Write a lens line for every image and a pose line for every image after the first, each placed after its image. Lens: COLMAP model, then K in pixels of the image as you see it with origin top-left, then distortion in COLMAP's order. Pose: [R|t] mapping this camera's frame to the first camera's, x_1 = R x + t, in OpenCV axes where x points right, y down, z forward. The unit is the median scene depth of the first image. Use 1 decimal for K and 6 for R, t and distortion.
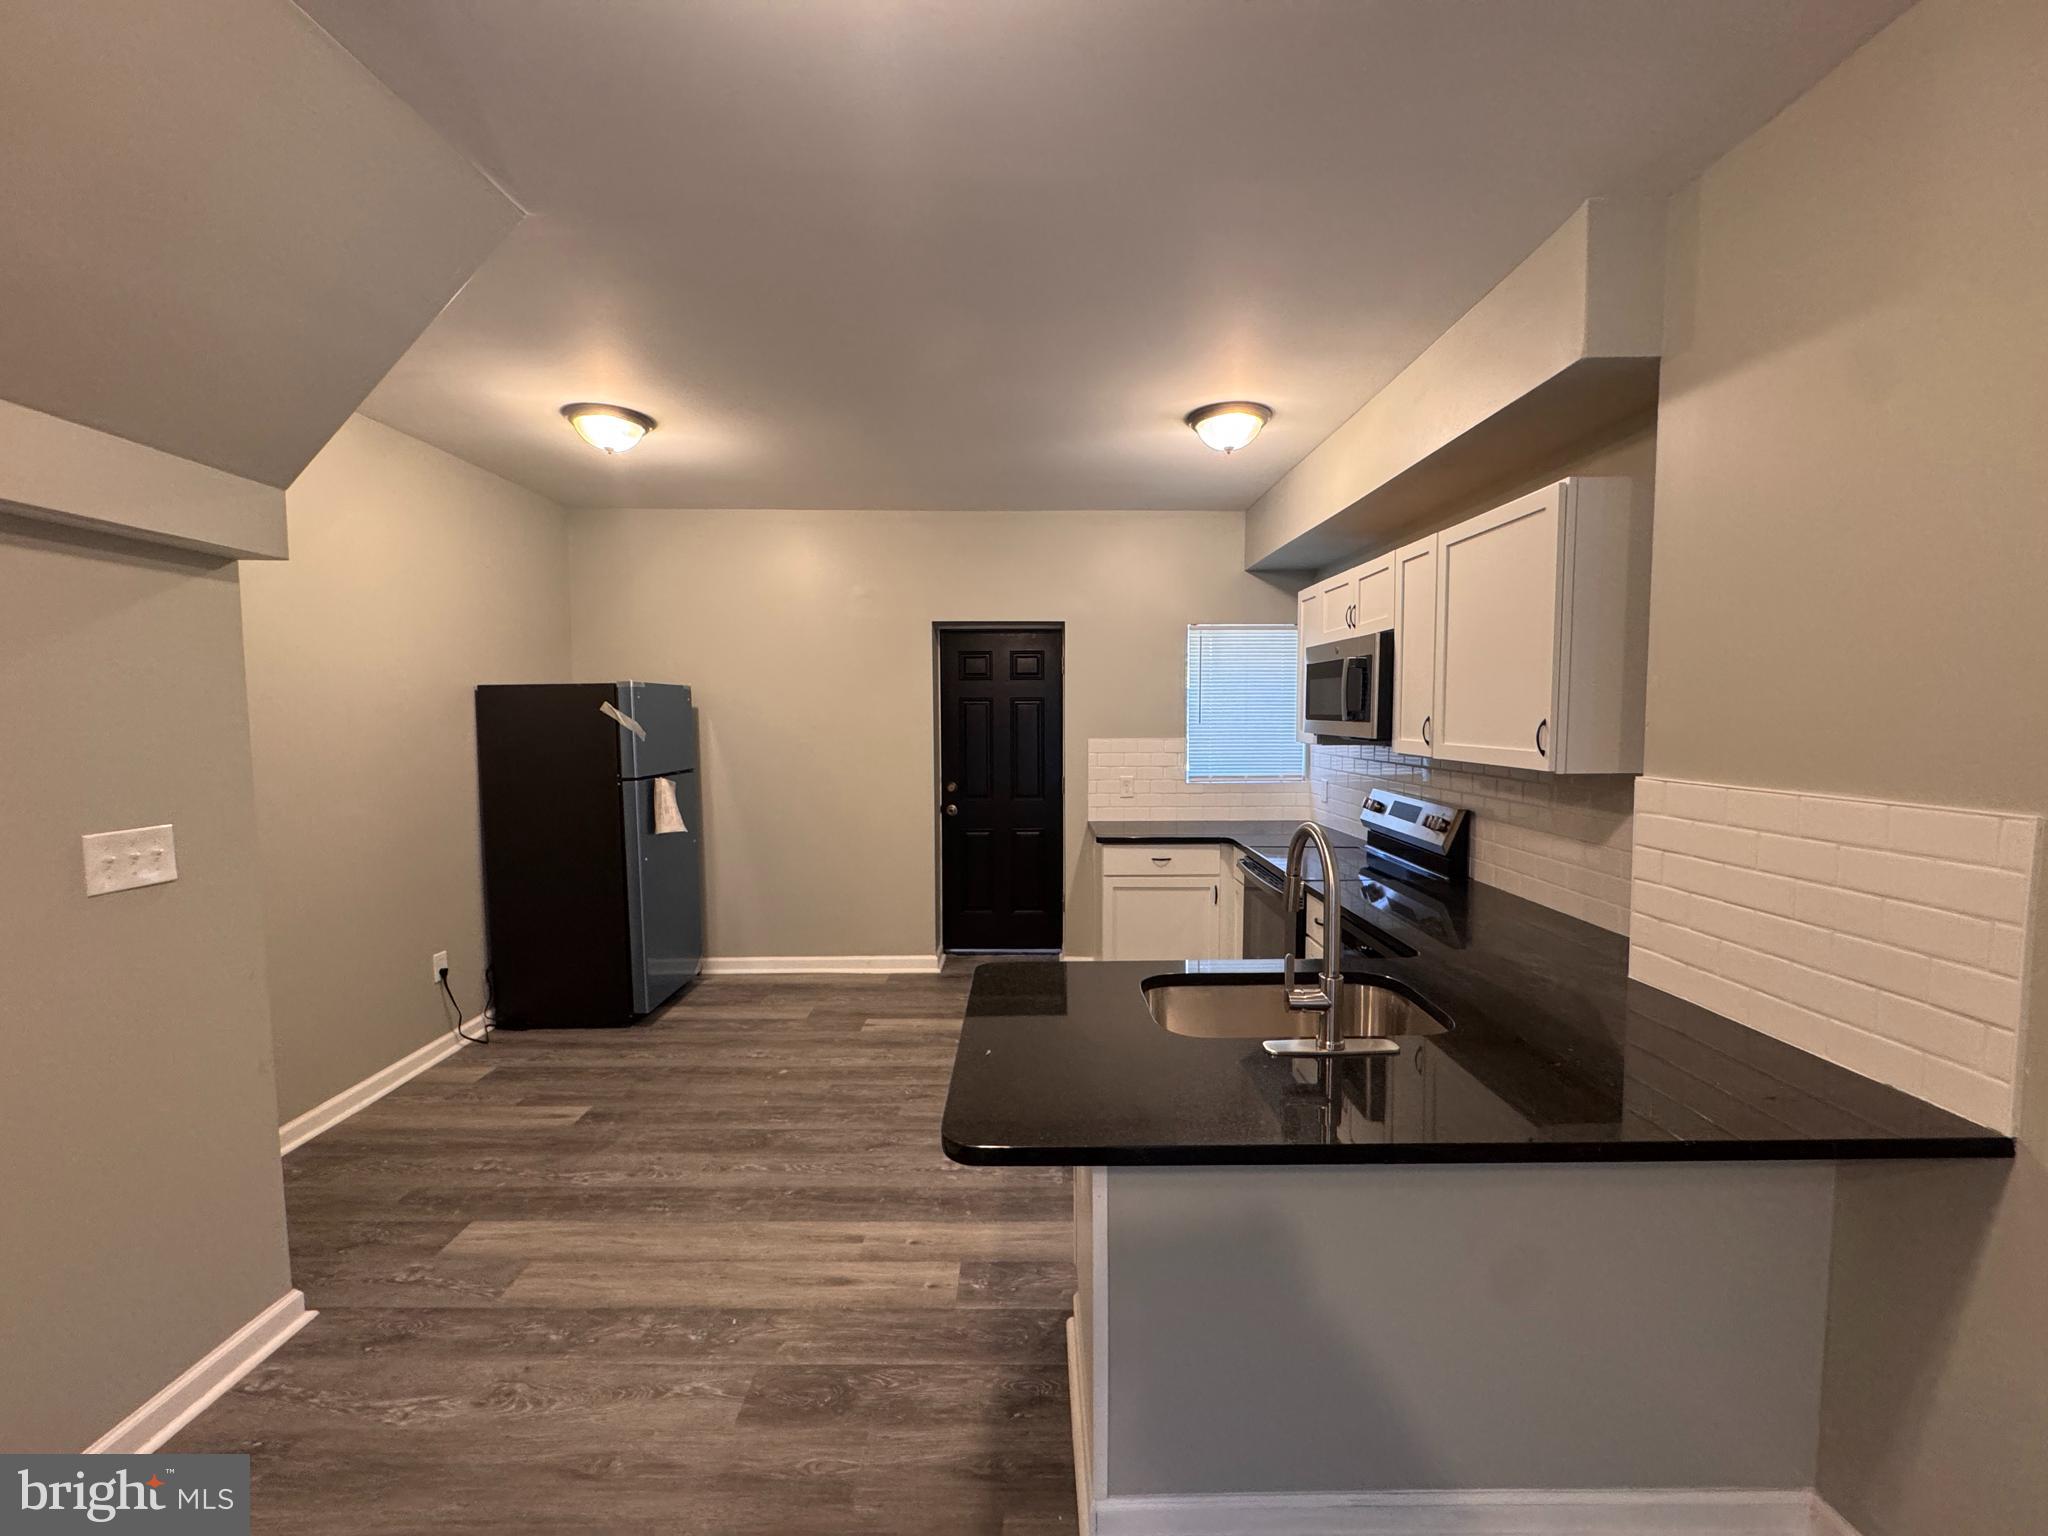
lens RADIAL K [[816.9, 0, 1024.8], [0, 816.9, 771.1], [0, 0, 1]] dist [-0.002430, -0.000107]
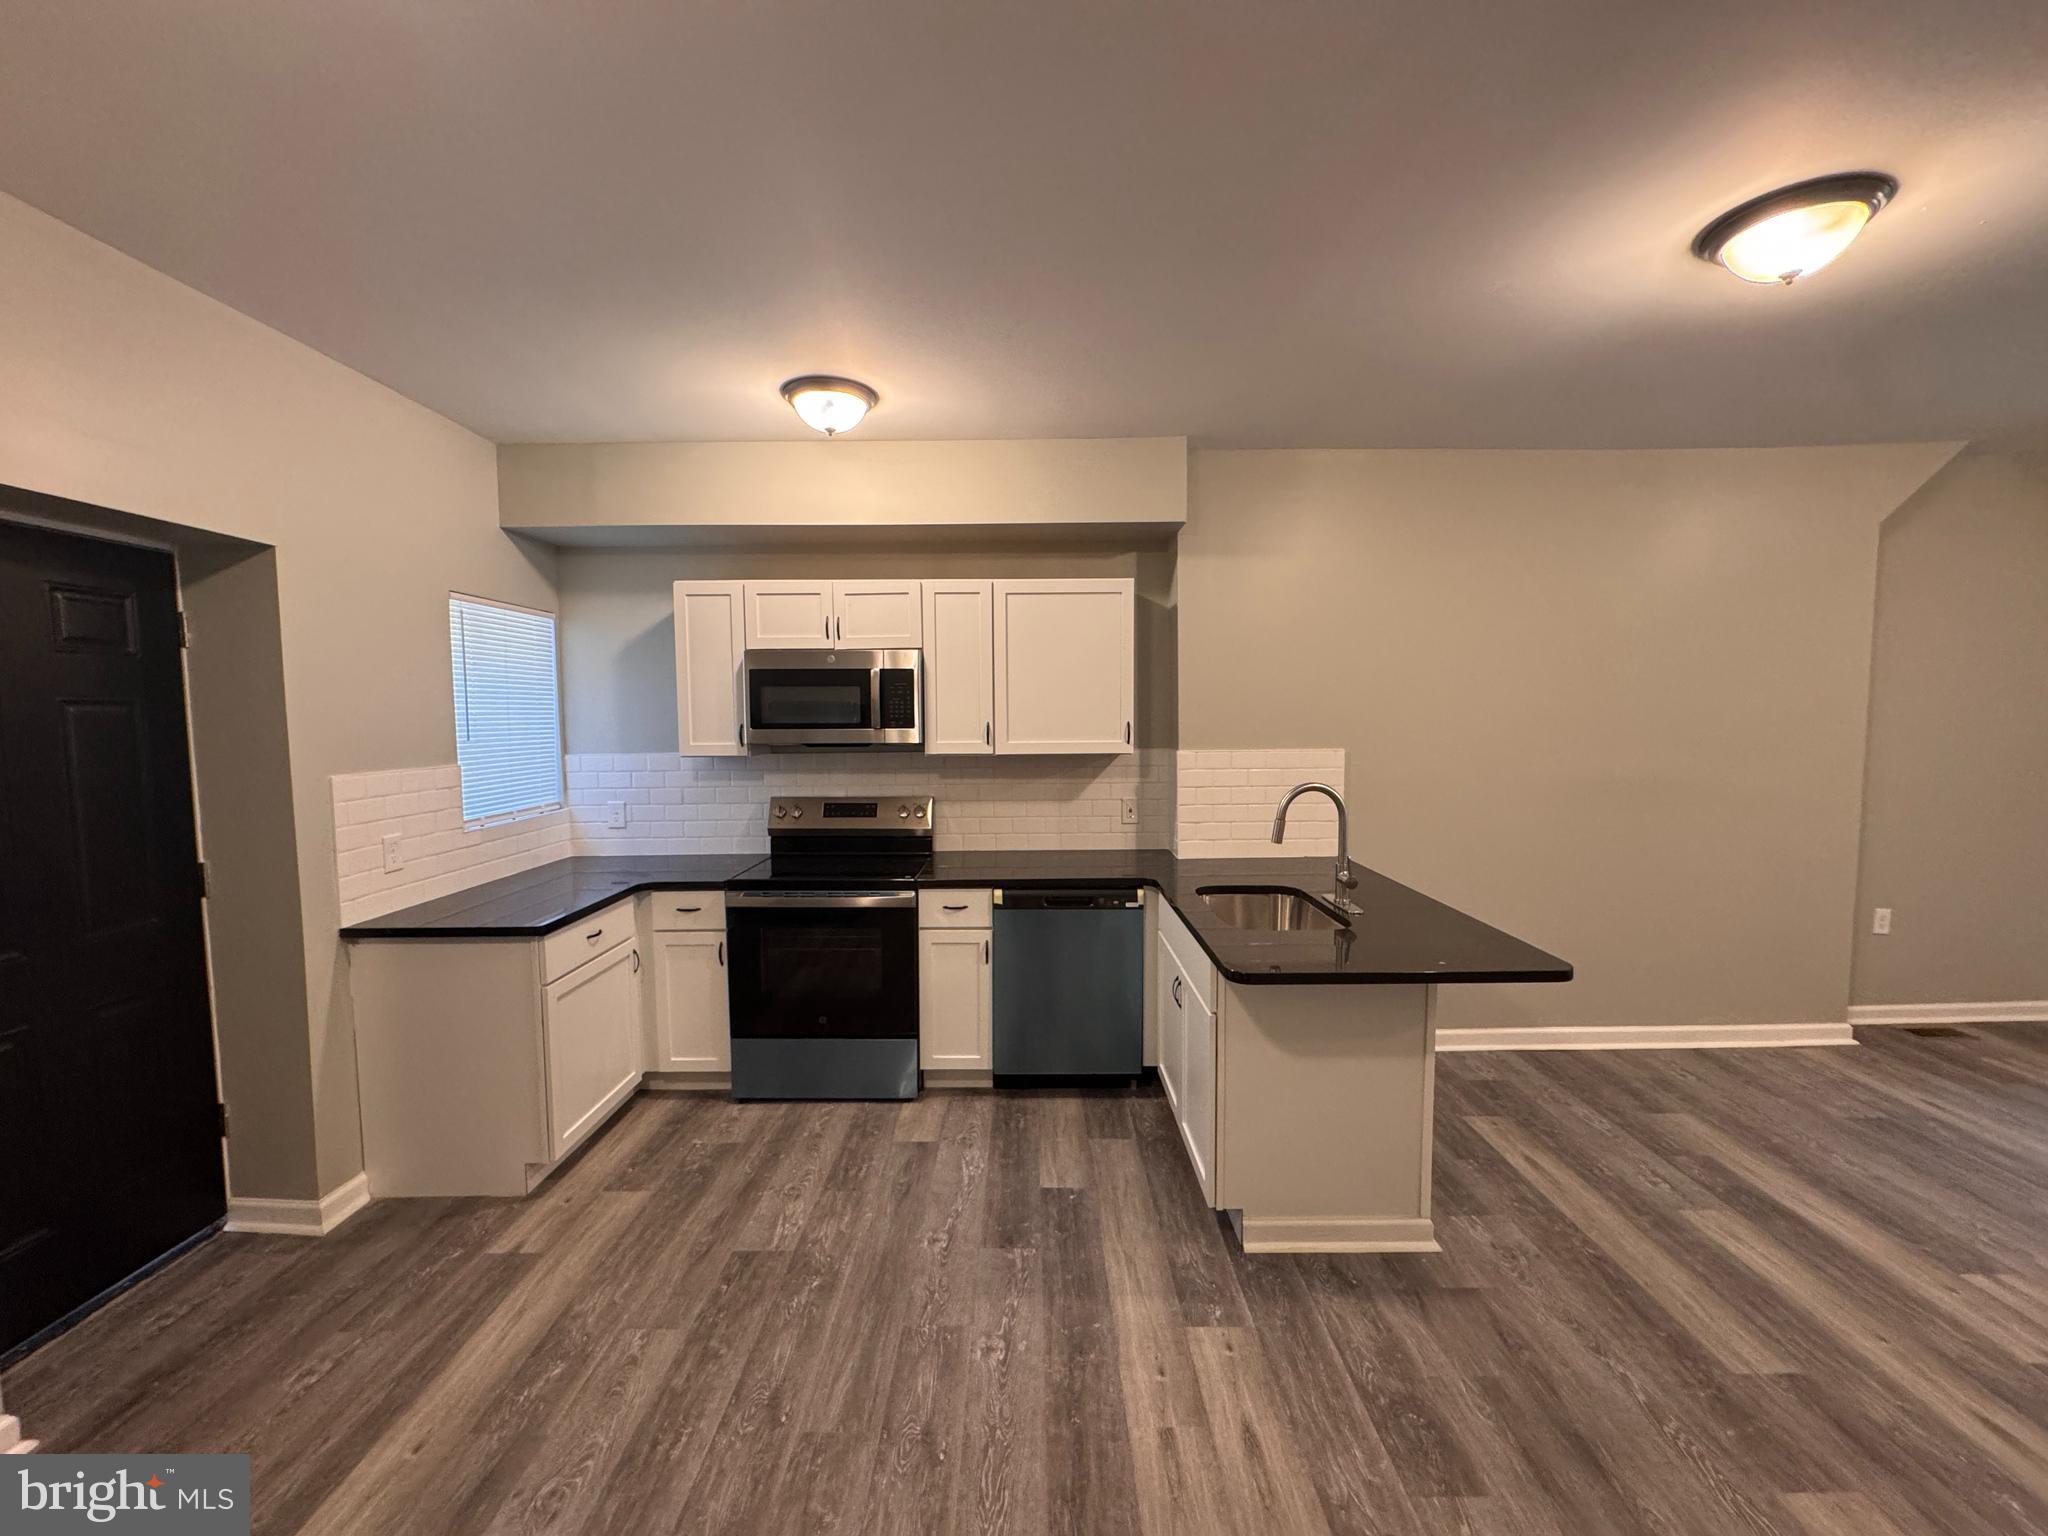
lens RADIAL K [[816.9, 0, 1025.4], [0, 816.9, 763.3], [0, 0, 1]] dist [-0.002430, -0.000107]
pose [[-0.003162, -0.058822, 0.998263, -0.996966], [0.080251, 0.995034, 0.058886, -0.092945], [-0.996770, 0.080298, 0.001574, 1.188338]]
